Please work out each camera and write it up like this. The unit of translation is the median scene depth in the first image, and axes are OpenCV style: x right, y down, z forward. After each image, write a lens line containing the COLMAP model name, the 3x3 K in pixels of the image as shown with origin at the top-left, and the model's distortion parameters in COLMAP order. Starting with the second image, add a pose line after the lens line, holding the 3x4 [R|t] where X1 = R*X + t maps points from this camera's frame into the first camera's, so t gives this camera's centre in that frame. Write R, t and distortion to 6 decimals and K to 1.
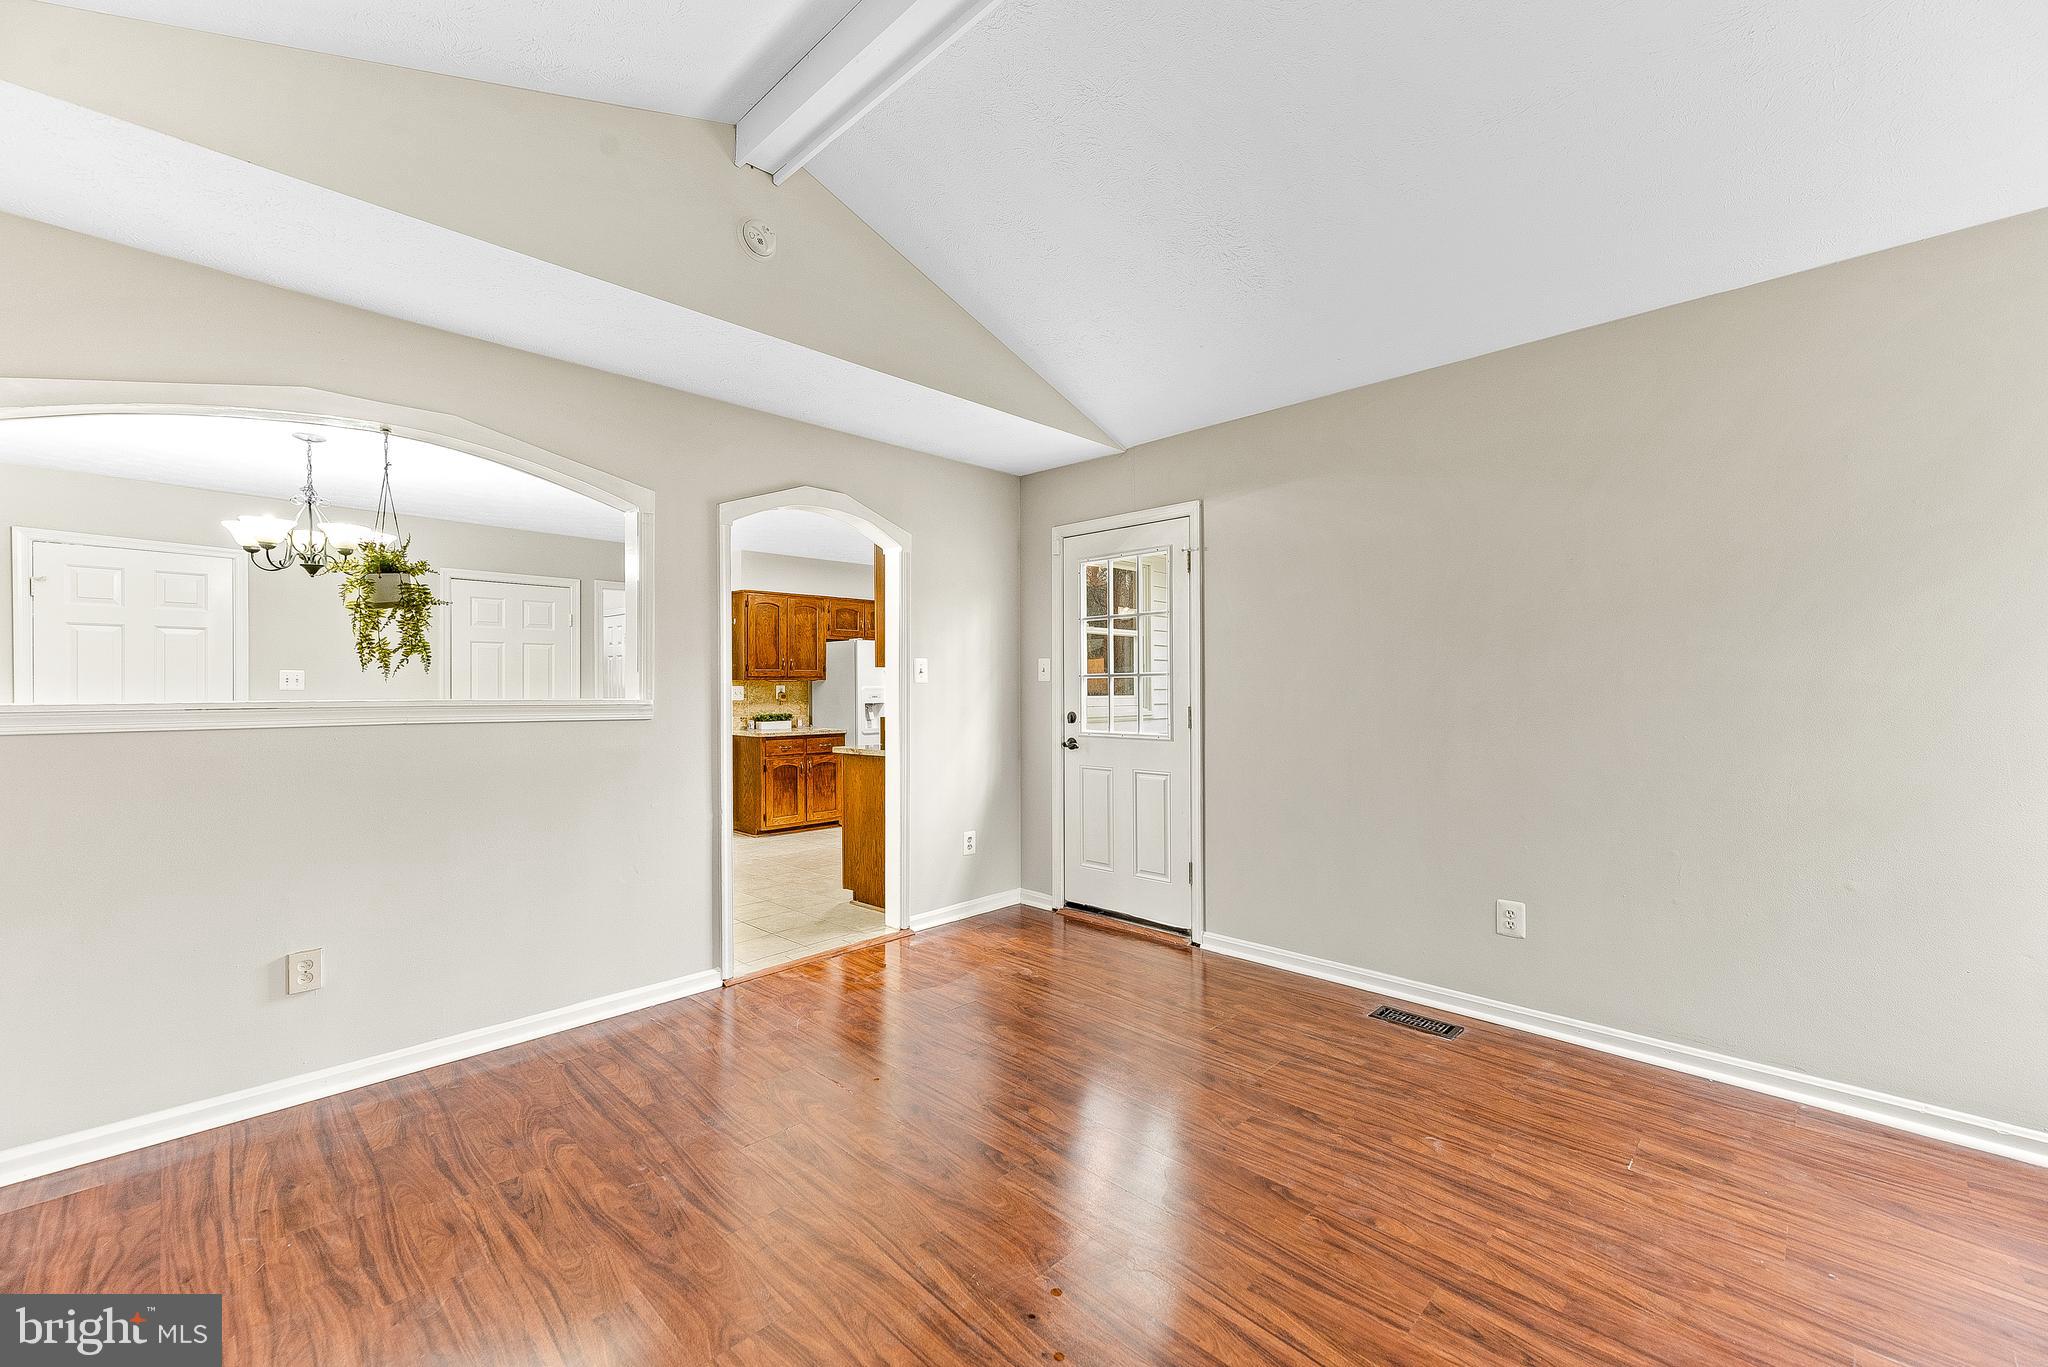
lens RADIAL K [[835.3, 0, 1018.1], [0, 835.3, 679.5], [0, 0, 1]] dist [0.010026, 0.001420]
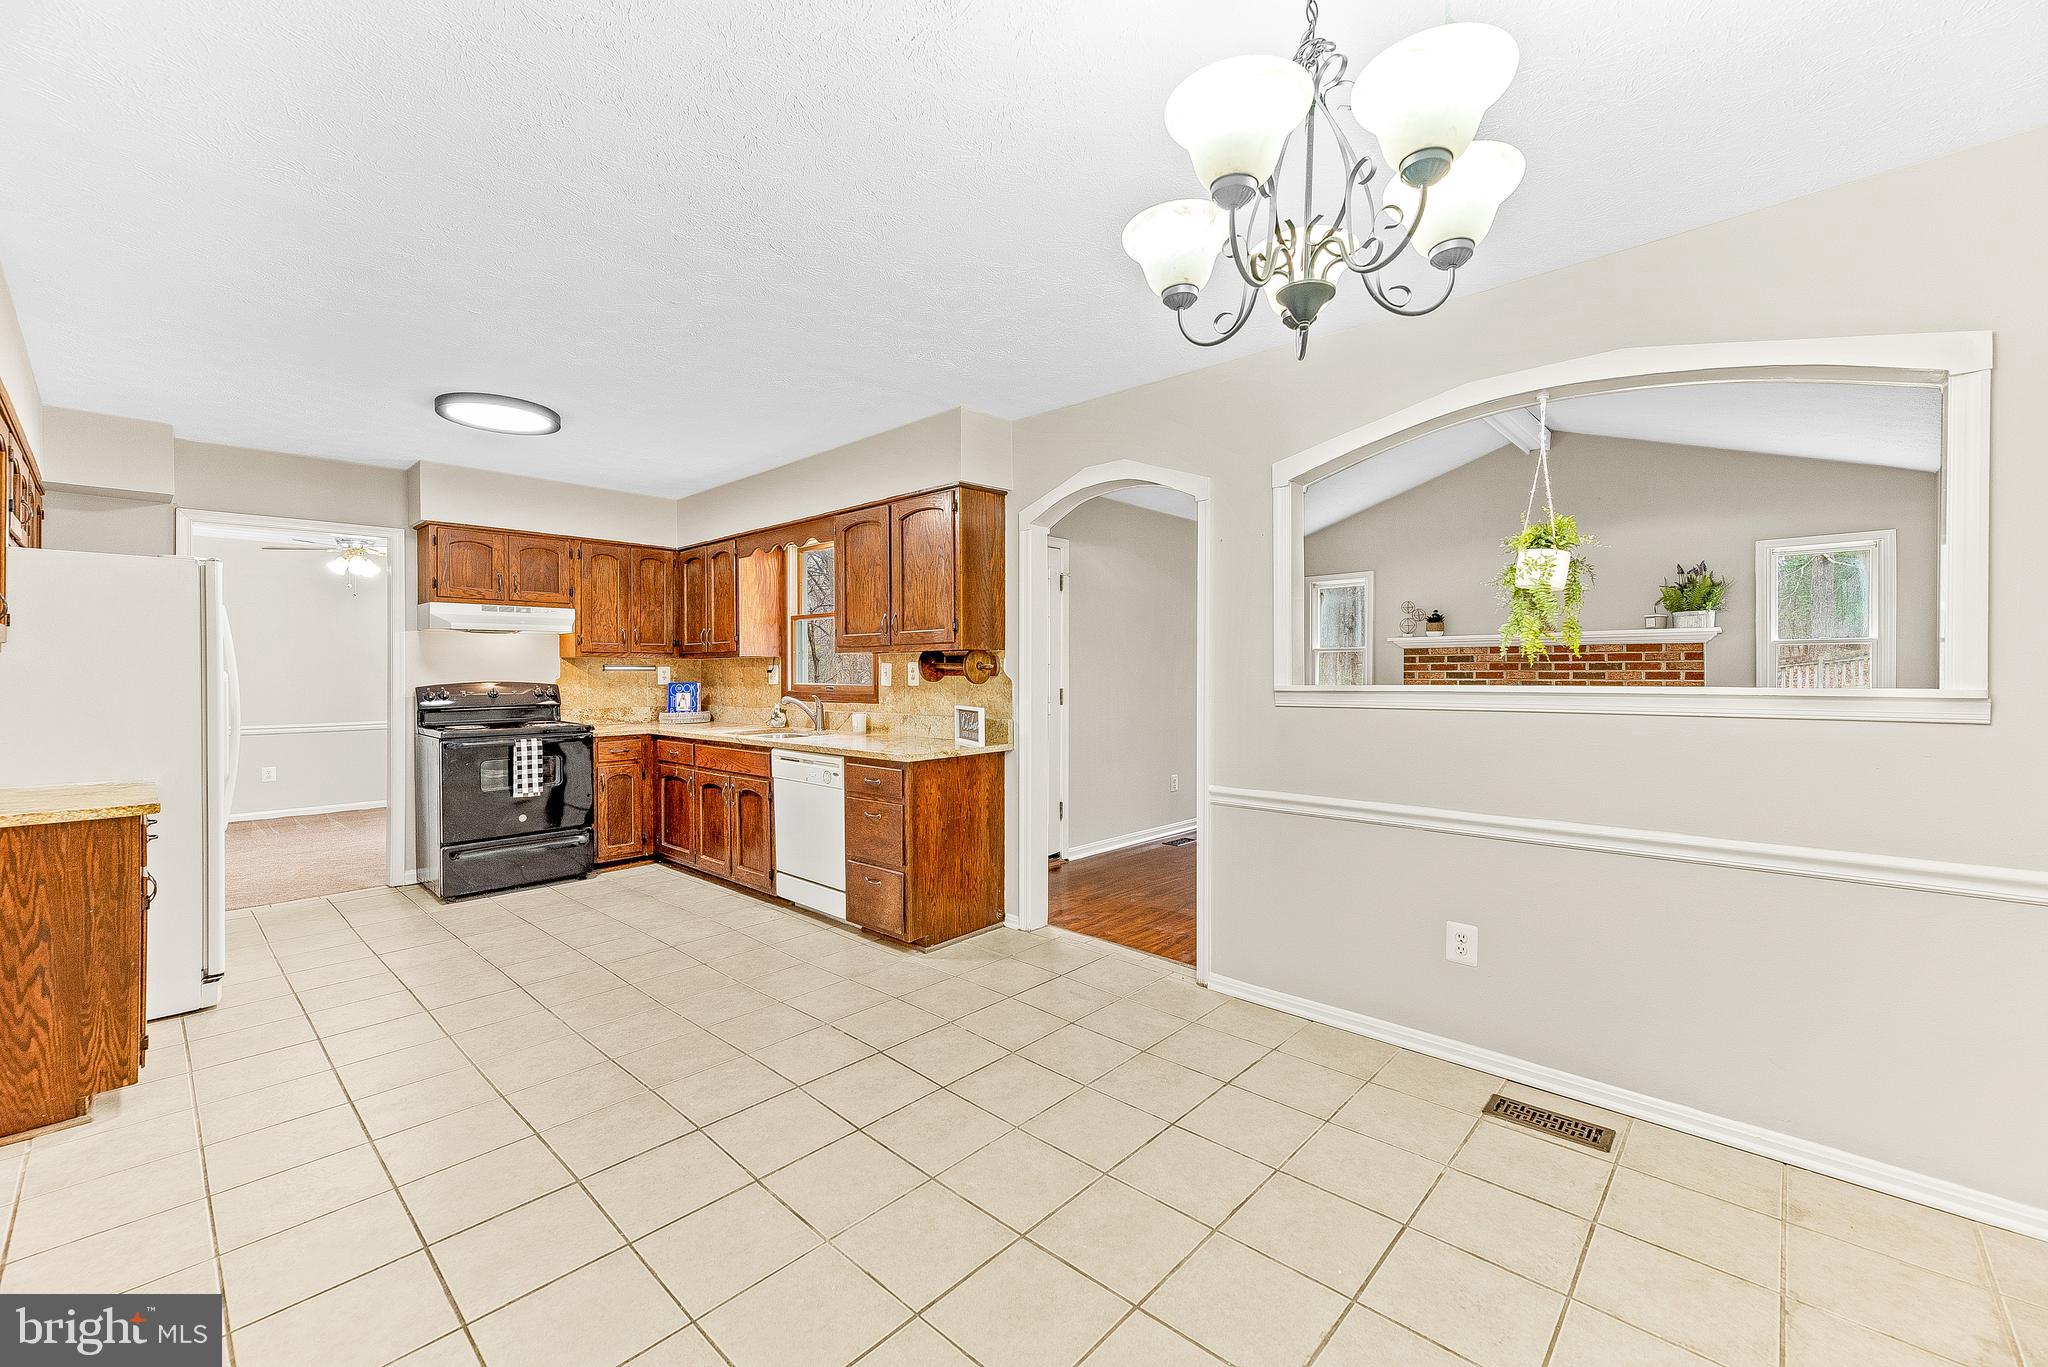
lens RADIAL K [[835.3, 0, 1012.6], [0, 835.3, 674.2], [0, 0, 1]] dist [0.010026, 0.001420]
pose [[-0.019122, 0.002522, 0.999814, -0.627689], [-0.009372, 0.999952, -0.002701, 0.007322], [-0.999773, -0.009422, -0.019098, 0.605655]]
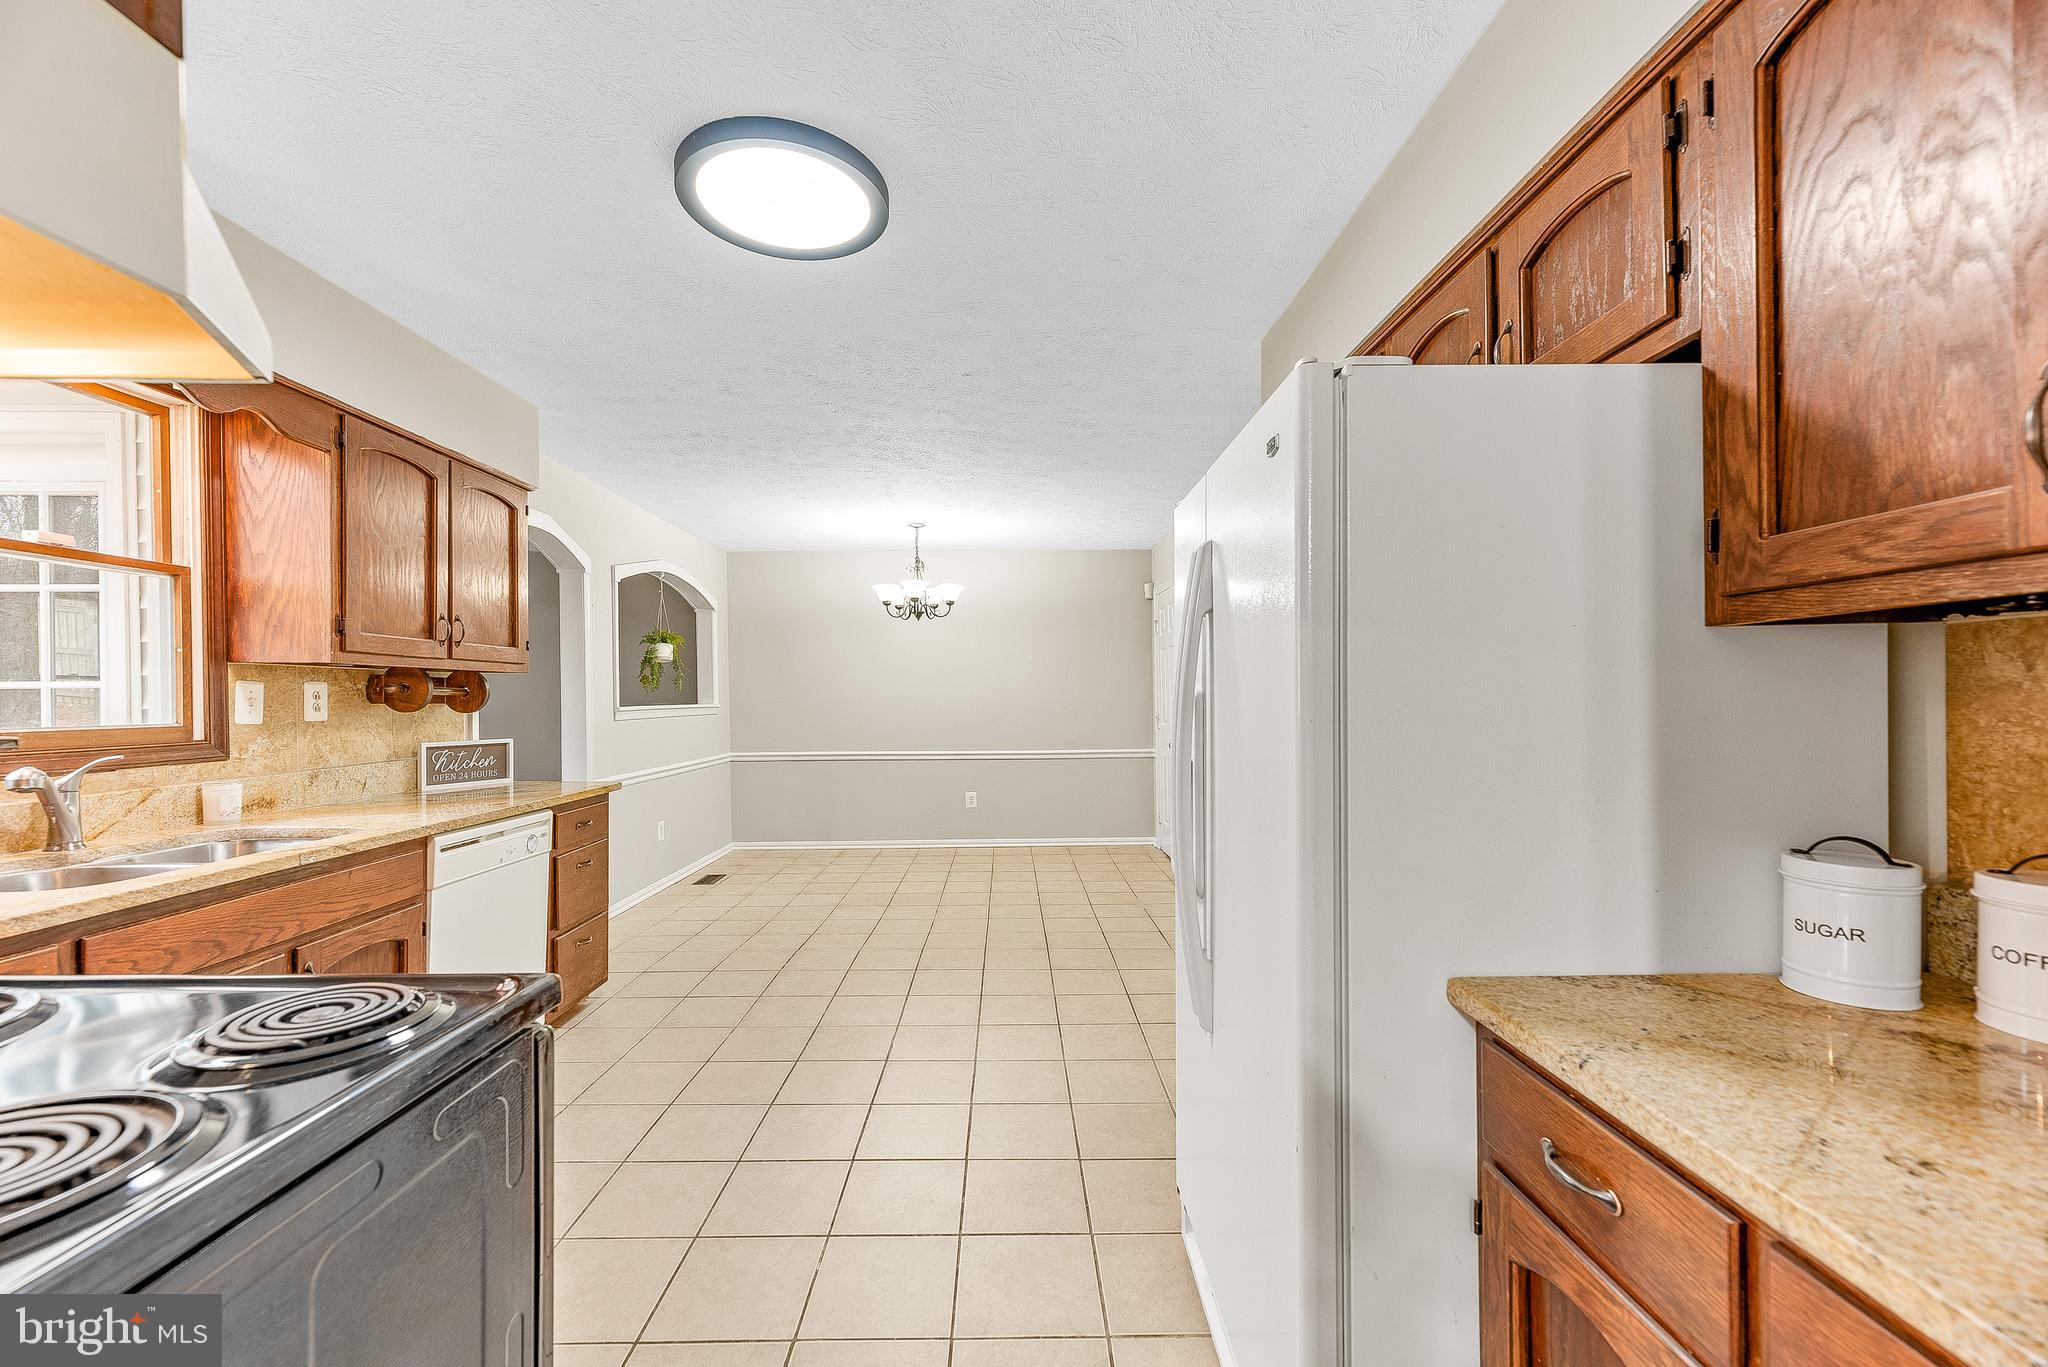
lens RADIAL K [[835.3, 0, 1021.6], [0, 835.3, 700.5], [0, 0, 1]] dist [0.010026, 0.001420]
pose [[-0.698829, 0.011379, -0.715198, 0.030171], [0.017973, 0.999837, -0.001654, 0.011618], [0.715062, -0.014011, -0.698920, 1.147027]]
